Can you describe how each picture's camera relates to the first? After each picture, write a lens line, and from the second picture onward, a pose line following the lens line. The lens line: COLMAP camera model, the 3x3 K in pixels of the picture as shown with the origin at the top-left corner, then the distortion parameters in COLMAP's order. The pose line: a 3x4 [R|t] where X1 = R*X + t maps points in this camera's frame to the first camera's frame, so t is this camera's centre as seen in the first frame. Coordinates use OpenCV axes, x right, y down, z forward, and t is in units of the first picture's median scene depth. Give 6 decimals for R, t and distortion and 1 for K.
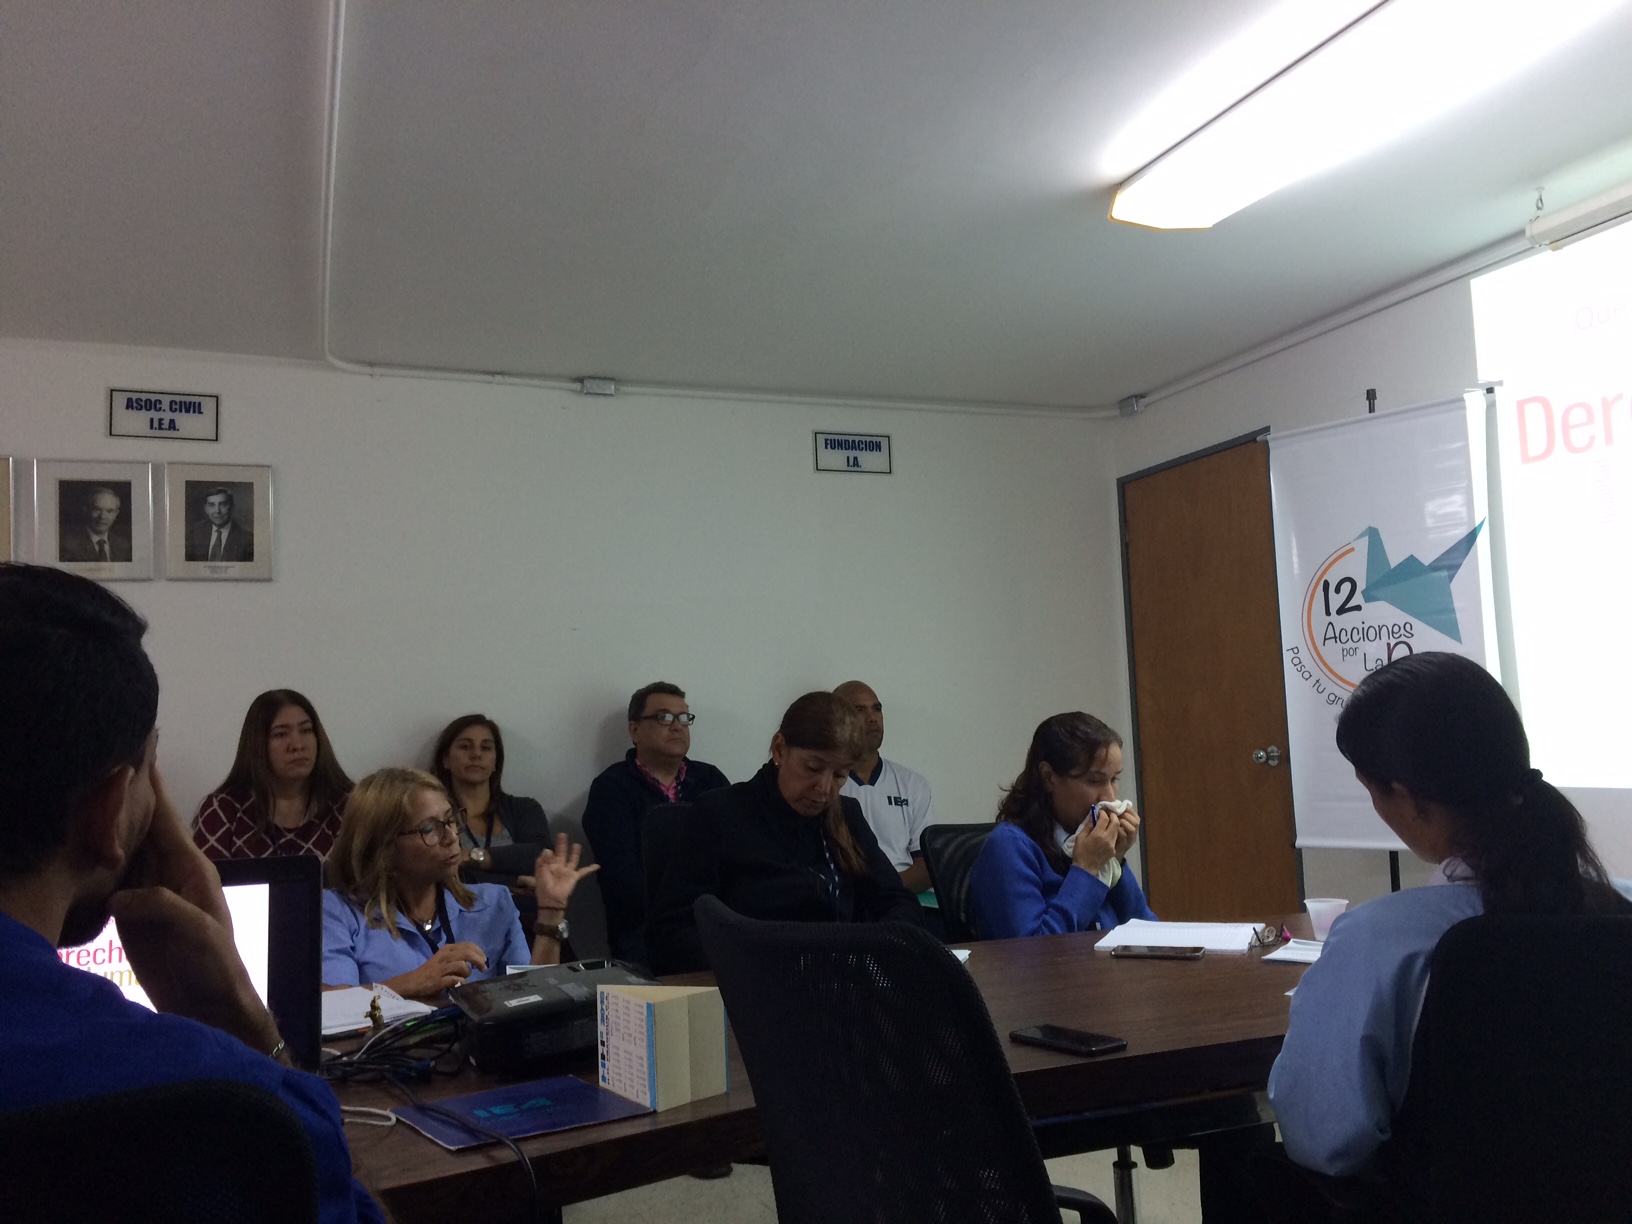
lens RADIAL K [[1409.7, 0, 816.0], [0, 1409.7, 612.0], [0, 0, 1]] dist [0.080165, -0.124506]
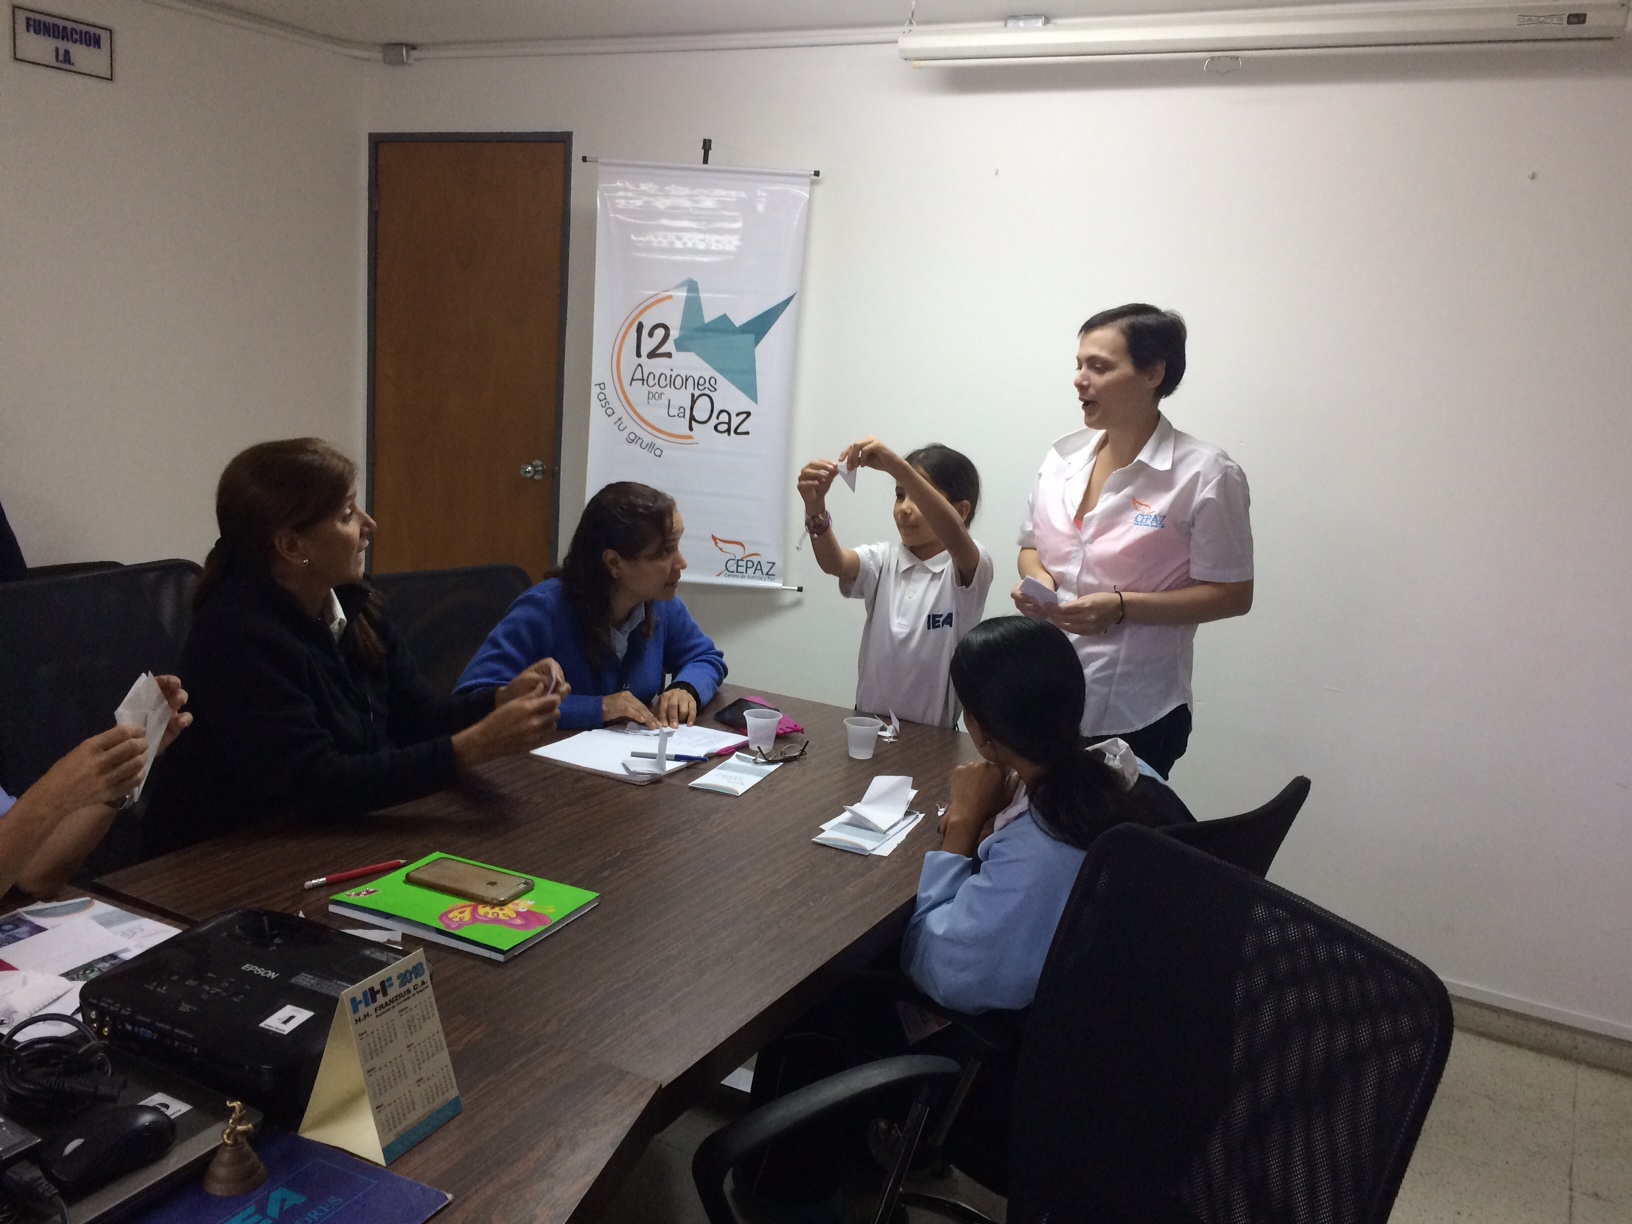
lens RADIAL K [[1409.7, 0, 816.0], [0, 1409.7, 612.0], [0, 0, 1]] dist [0.080165, -0.124506]
pose [[0.753542, -0.030056, 0.656712, -0.226850], [-0.166916, 0.957471, 0.235349, -0.084740], [-0.635856, -0.286961, 0.716478, 0.128493]]
